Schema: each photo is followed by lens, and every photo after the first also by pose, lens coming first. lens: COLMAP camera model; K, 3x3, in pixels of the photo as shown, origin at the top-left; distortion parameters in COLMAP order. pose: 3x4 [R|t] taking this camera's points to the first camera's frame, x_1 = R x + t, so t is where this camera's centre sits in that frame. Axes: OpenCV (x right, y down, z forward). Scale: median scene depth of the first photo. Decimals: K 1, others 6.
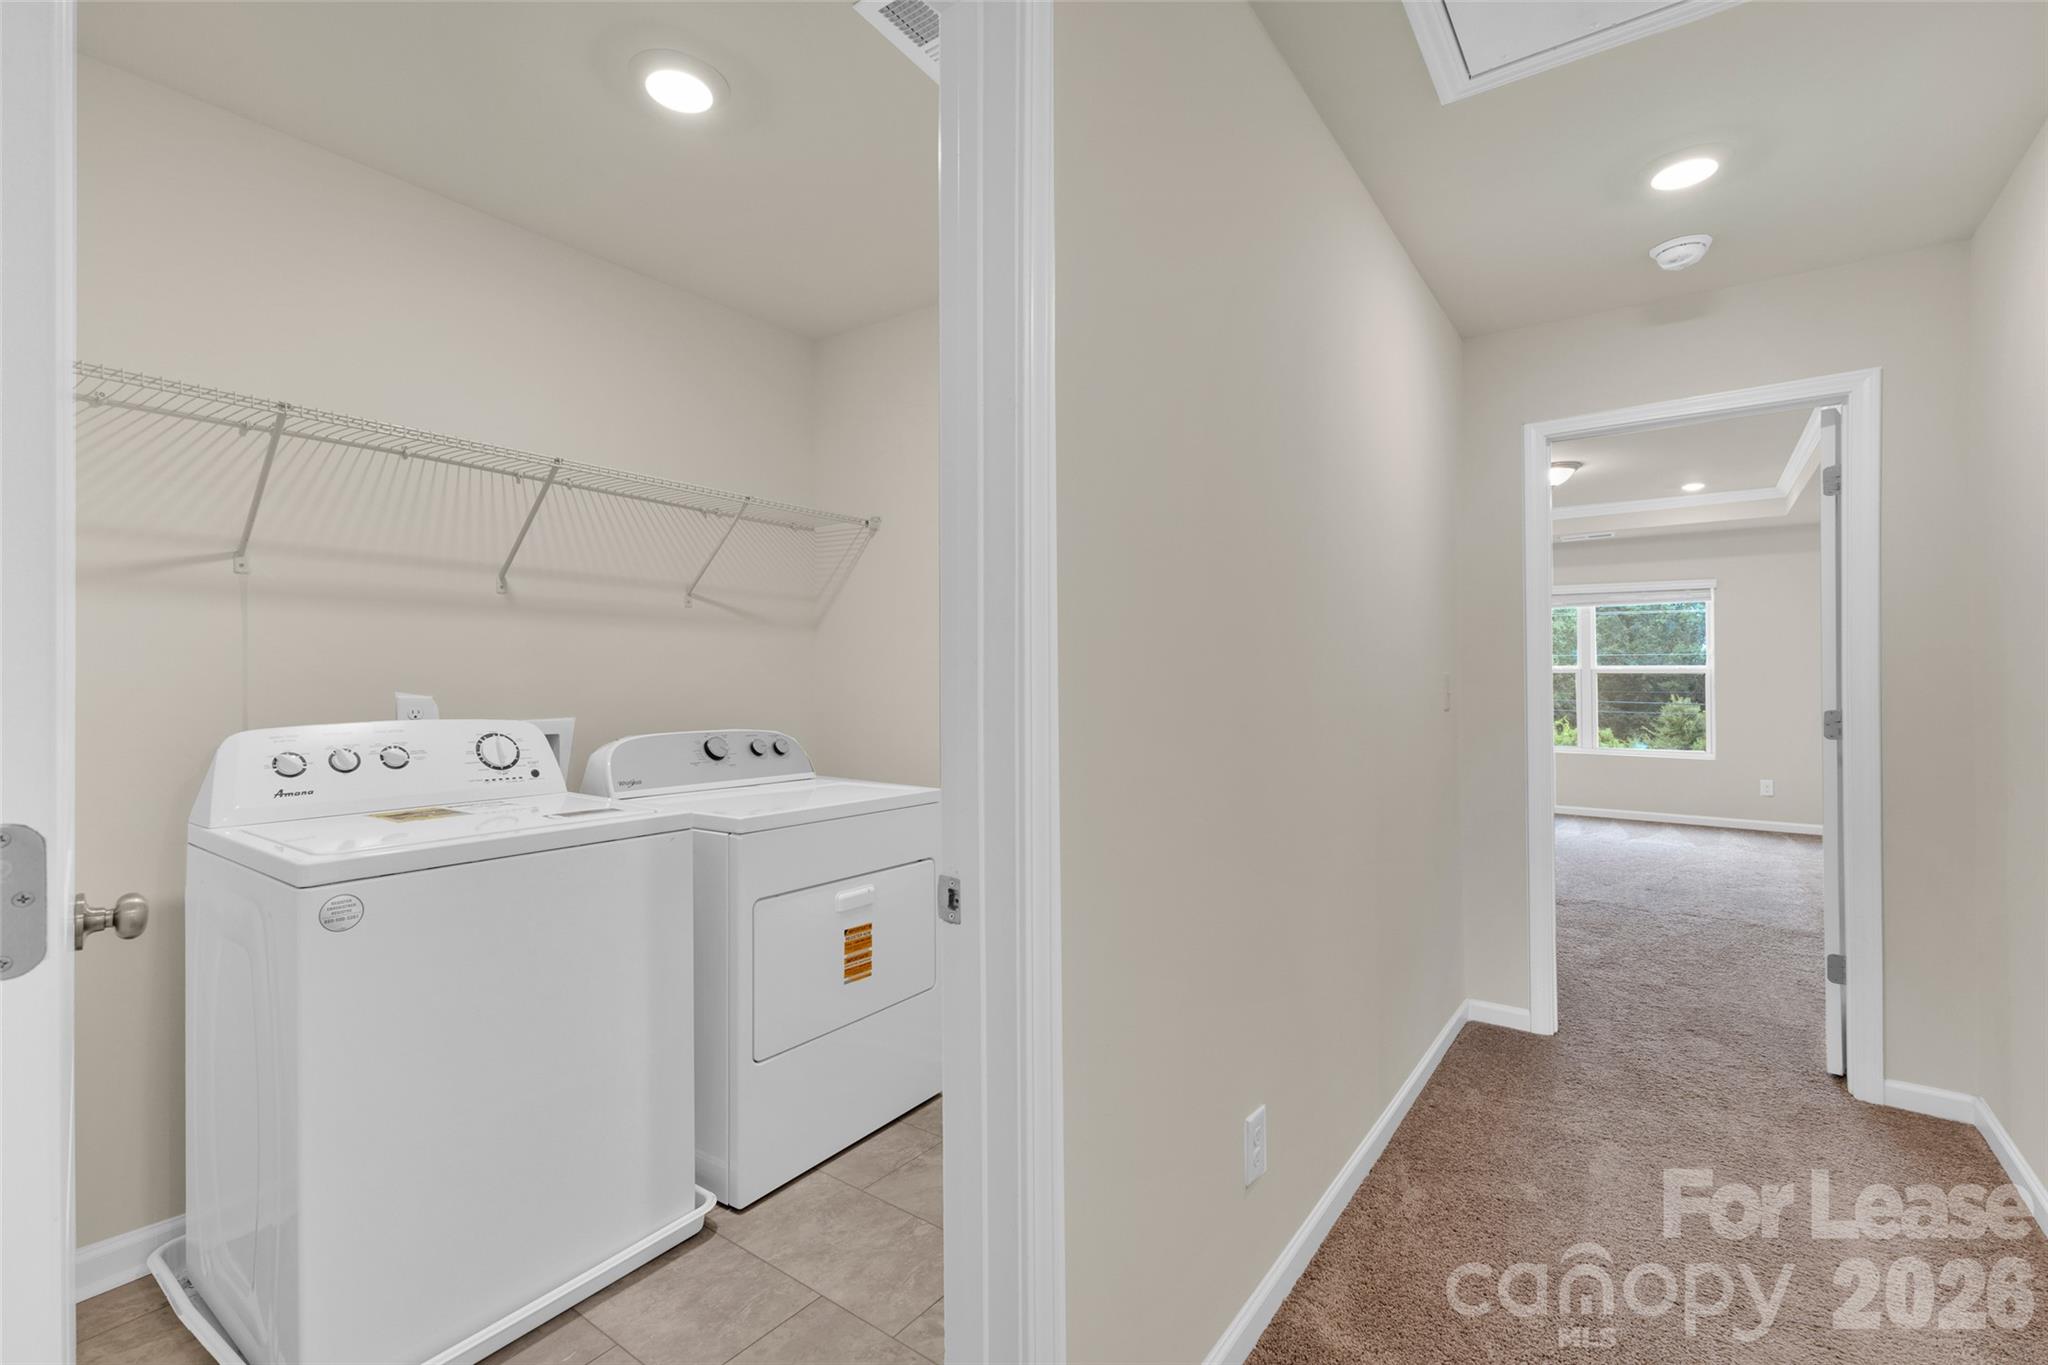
lens RADIAL K [[879.7, 0, 1009.3], [0, 879.7, 681.8], [0, 0, 1]] dist [-0.000883, -0.000712]
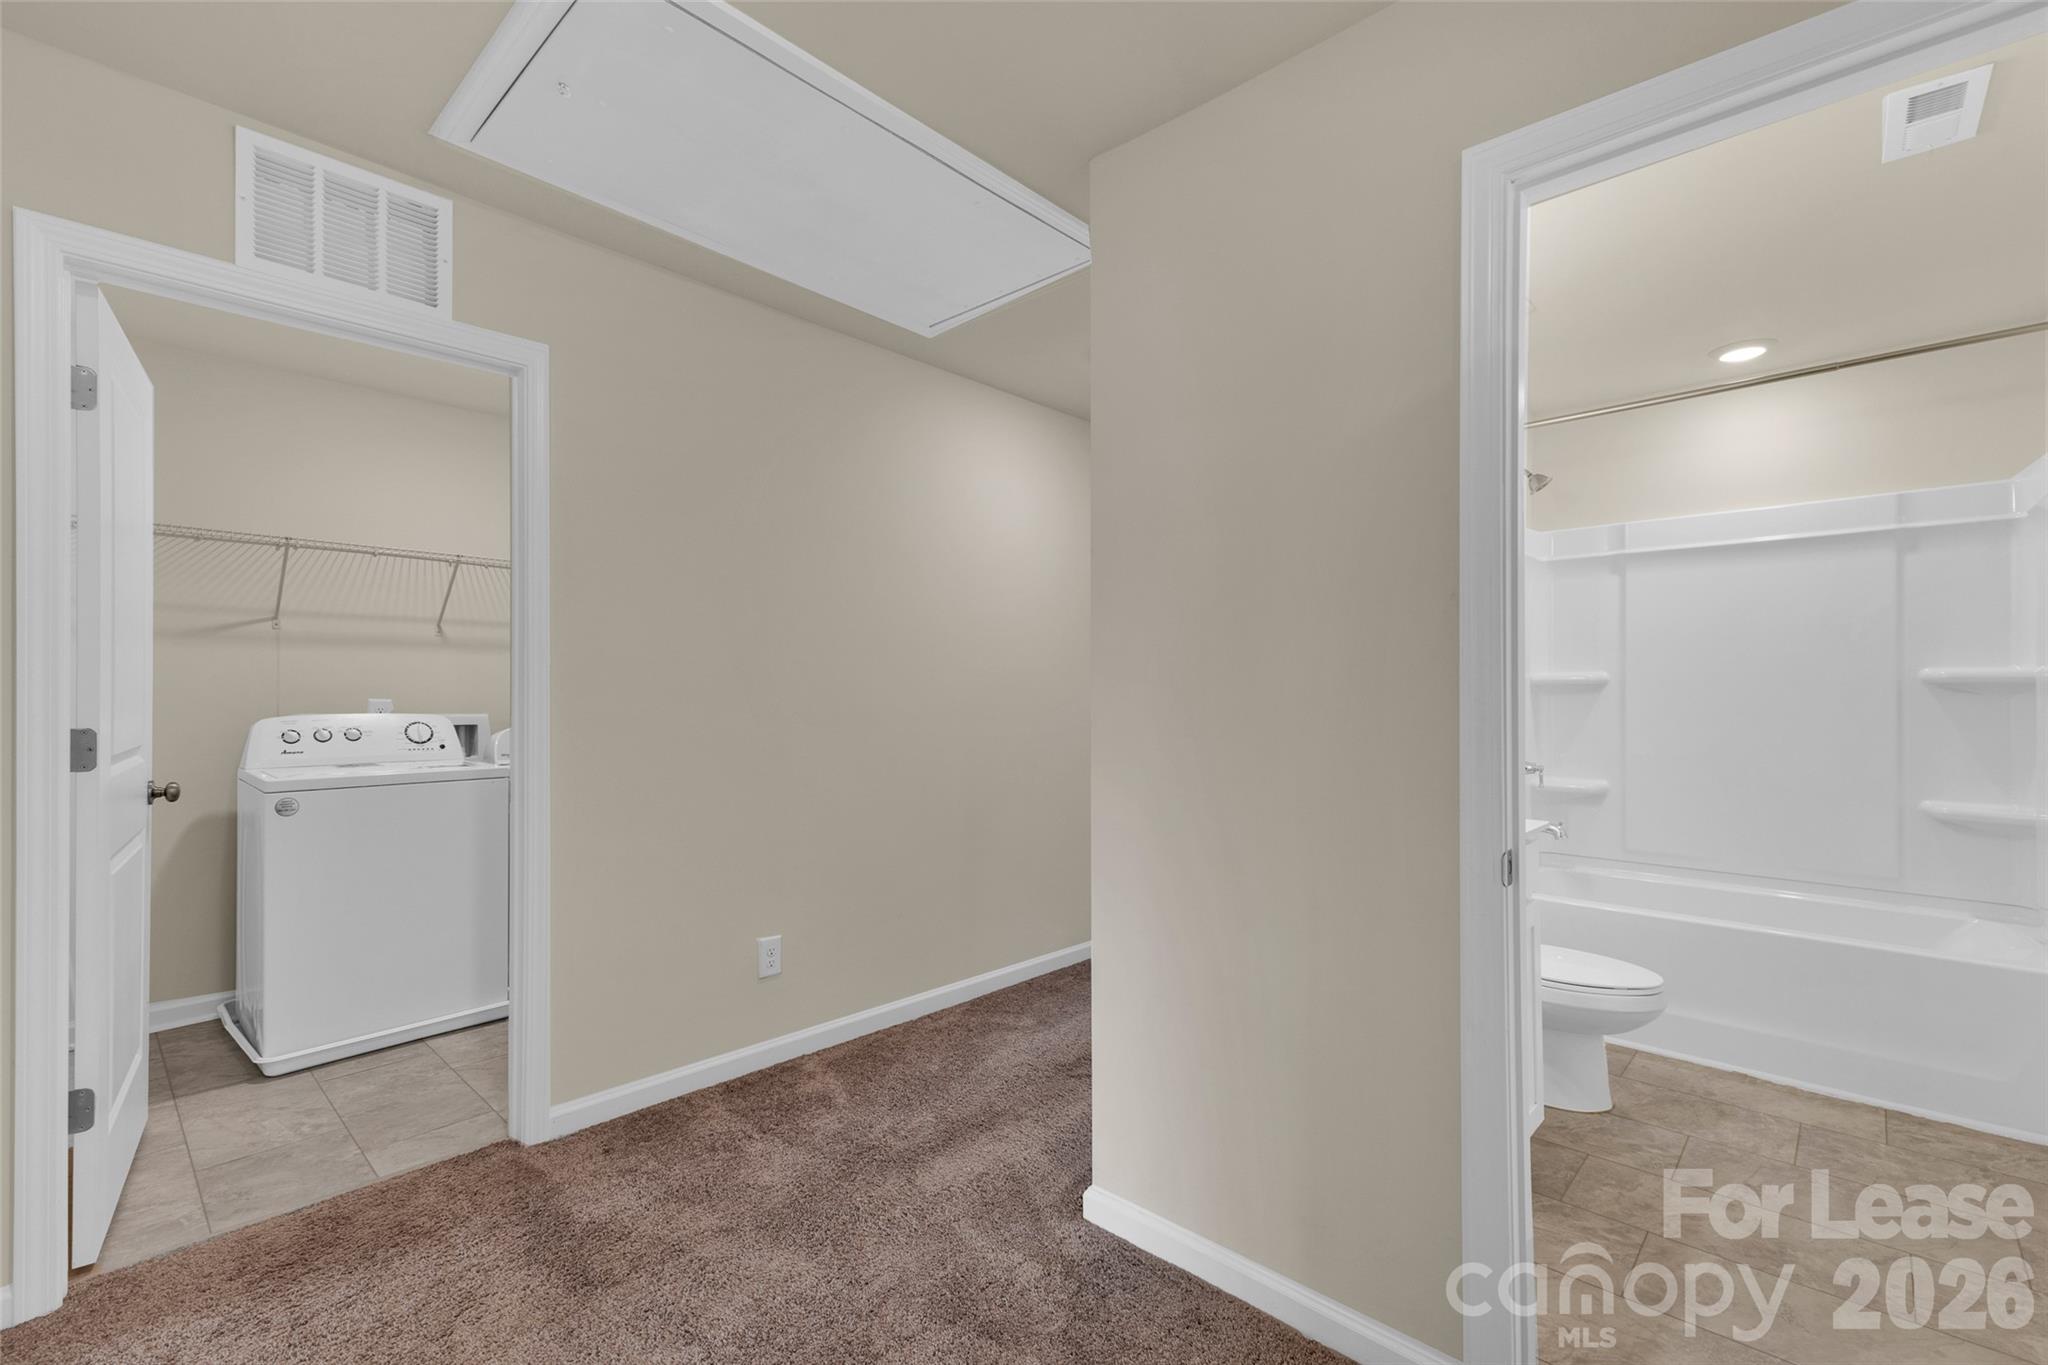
lens RADIAL K [[879.7, 0, 1027.9], [0, 879.7, 682.9], [0, 0, 1]] dist [-0.000883, -0.000712]
pose [[0.993147, -0.001479, -0.116864, 0.822393], [0.000340, 0.999952, -0.009765, 0.001681], [0.116873, 0.009658, 0.993100, -0.565492]]
